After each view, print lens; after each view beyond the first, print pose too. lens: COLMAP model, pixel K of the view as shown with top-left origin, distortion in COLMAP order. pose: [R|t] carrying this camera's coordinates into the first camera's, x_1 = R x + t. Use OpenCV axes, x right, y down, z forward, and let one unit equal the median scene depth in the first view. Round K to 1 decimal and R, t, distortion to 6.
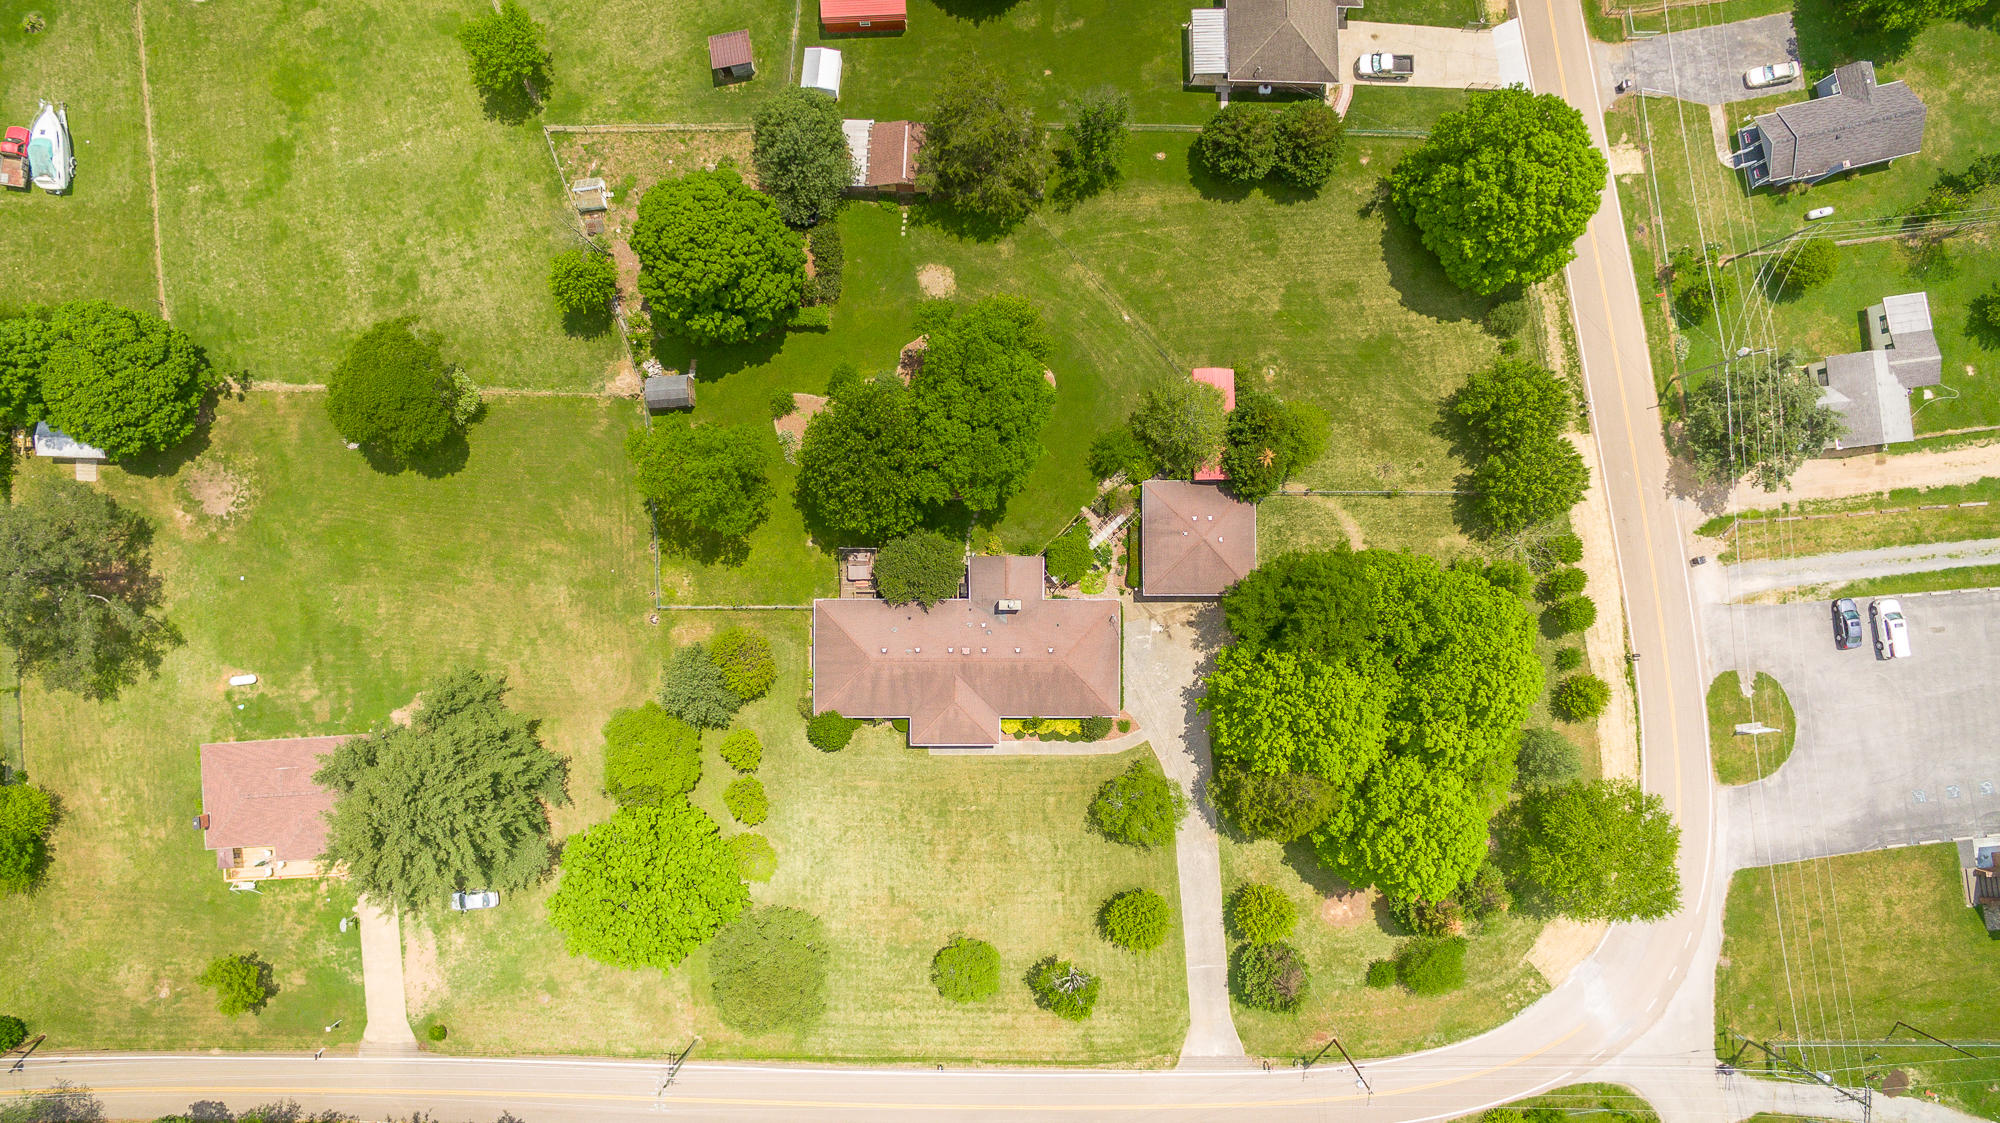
lens RADIAL K [[1162.5, 0, 985.7], [0, 1162.5, 564.9], [0, 0, 1]] dist [-0.122600, 0.086950]
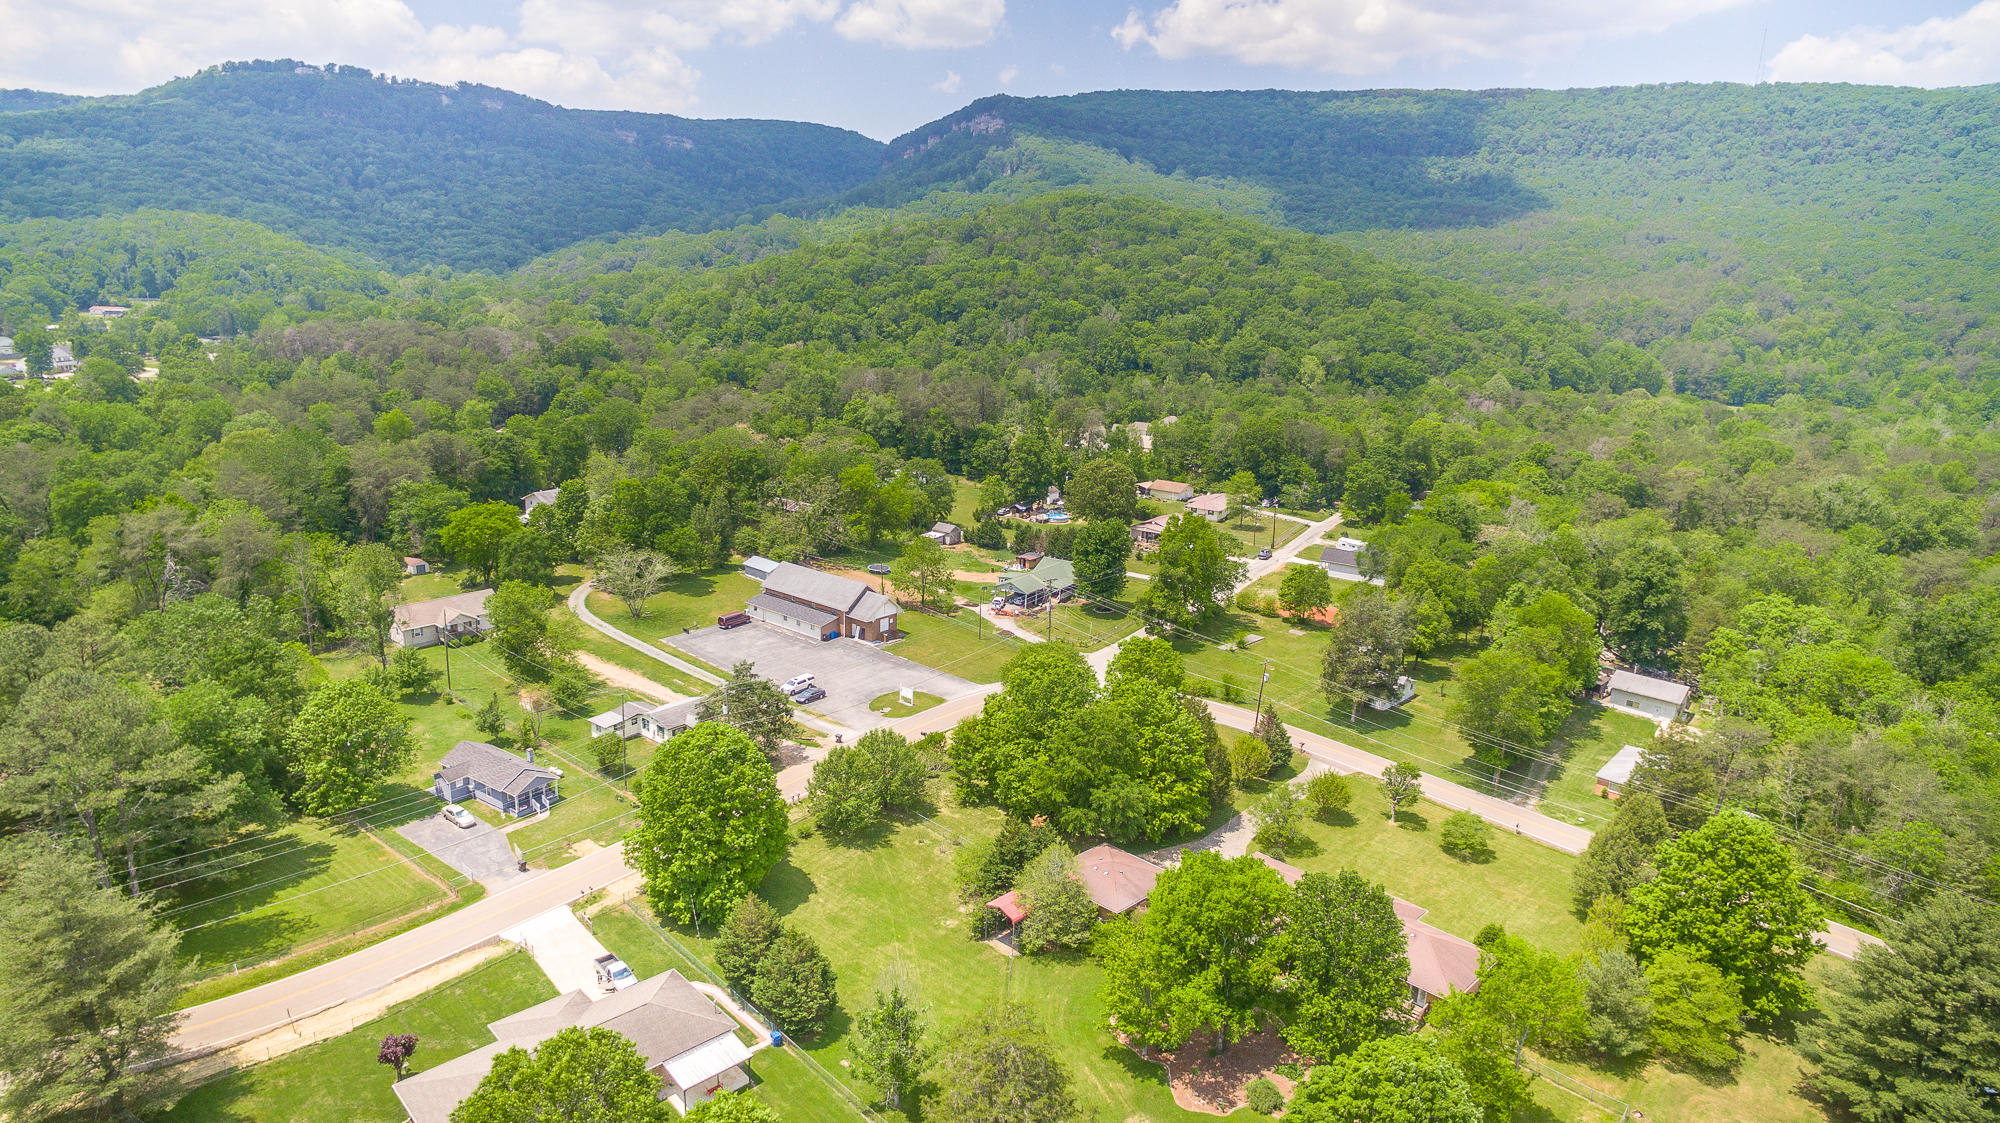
lens RADIAL K [[1162.5, 0, 985.7], [0, 1162.5, 564.9], [0, 0, 1]] dist [-0.122600, 0.086950]
pose [[-0.692125, -0.224171, 0.686083, -0.430229], [0.718428, -0.122500, 0.684729, -0.830640], [-0.069451, 0.966820, 0.245836, 0.423169]]
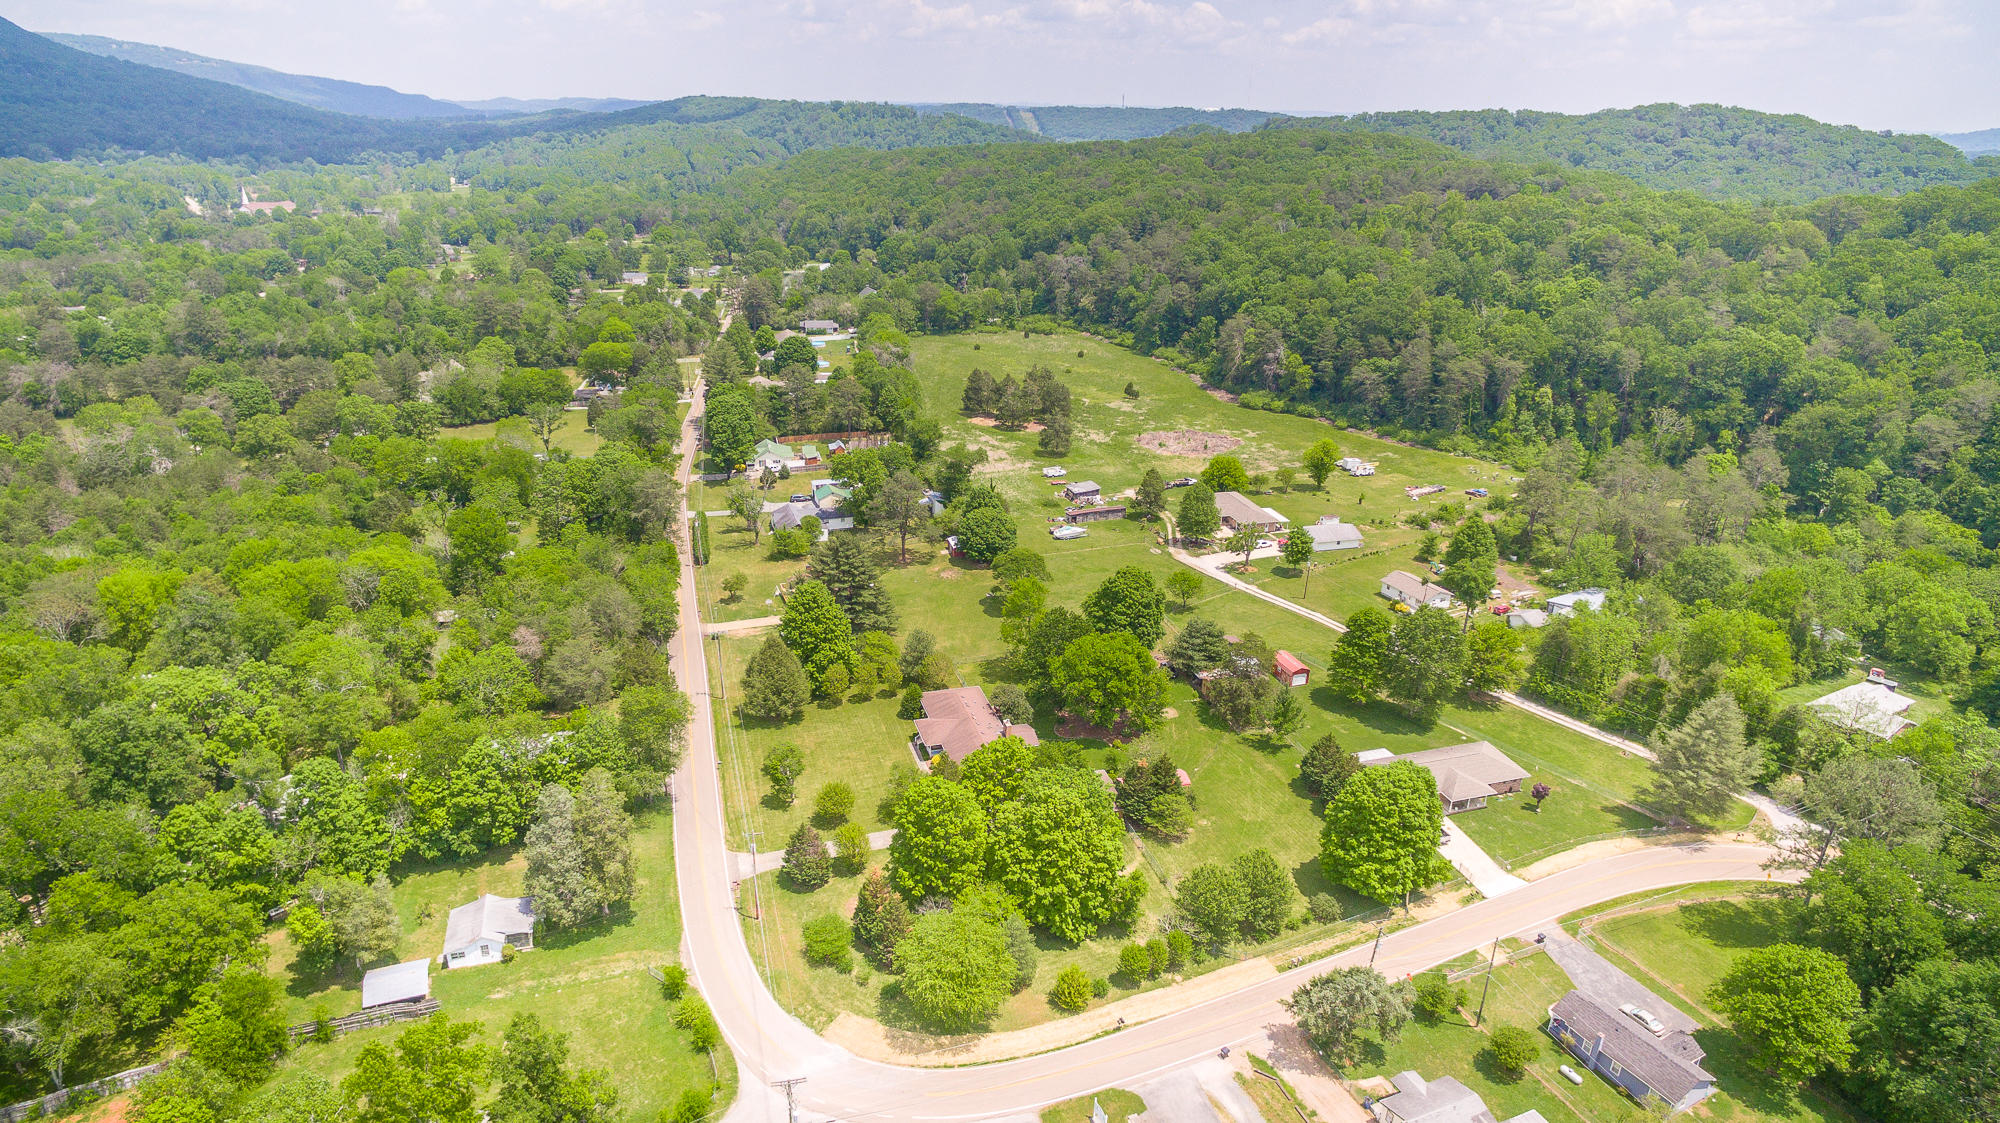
lens RADIAL K [[1162.5, 0, 985.7], [0, 1162.5, 564.9], [0, 0, 1]] dist [-0.122600, 0.086950]
pose [[0.275203, 0.345237, -0.897260, 1.405771], [-0.961332, 0.108697, -0.253032, 0.452704], [0.010174, 0.932200, 0.361801, 0.143070]]
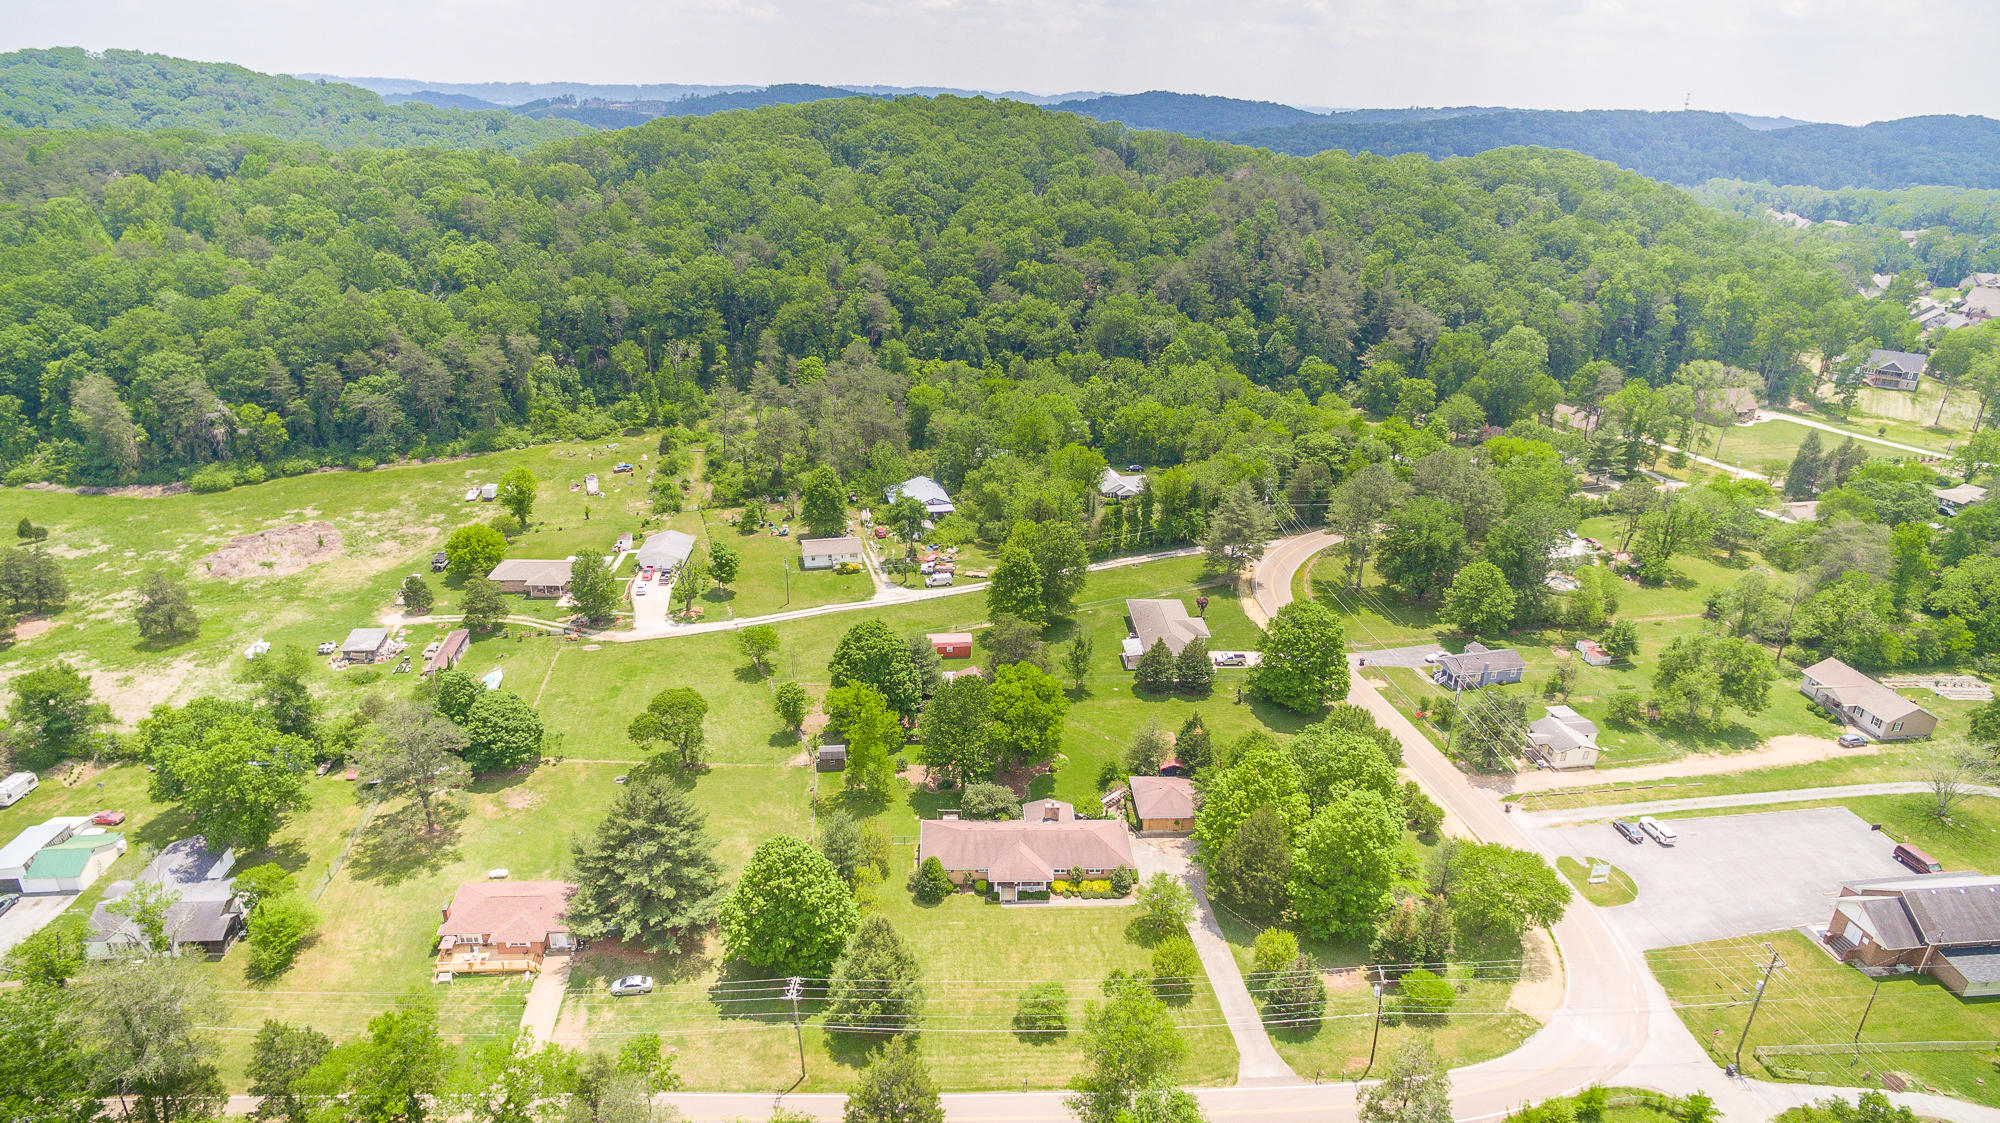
lens RADIAL K [[1162.5, 0, 985.7], [0, 1162.5, 564.9], [0, 0, 1]] dist [-0.122600, 0.086950]
pose [[0.999547, -0.011657, 0.027732, -0.099004], [0.030074, 0.409213, -0.911943, 1.214403], [-0.000717, 0.912364, 0.409378, 0.087348]]
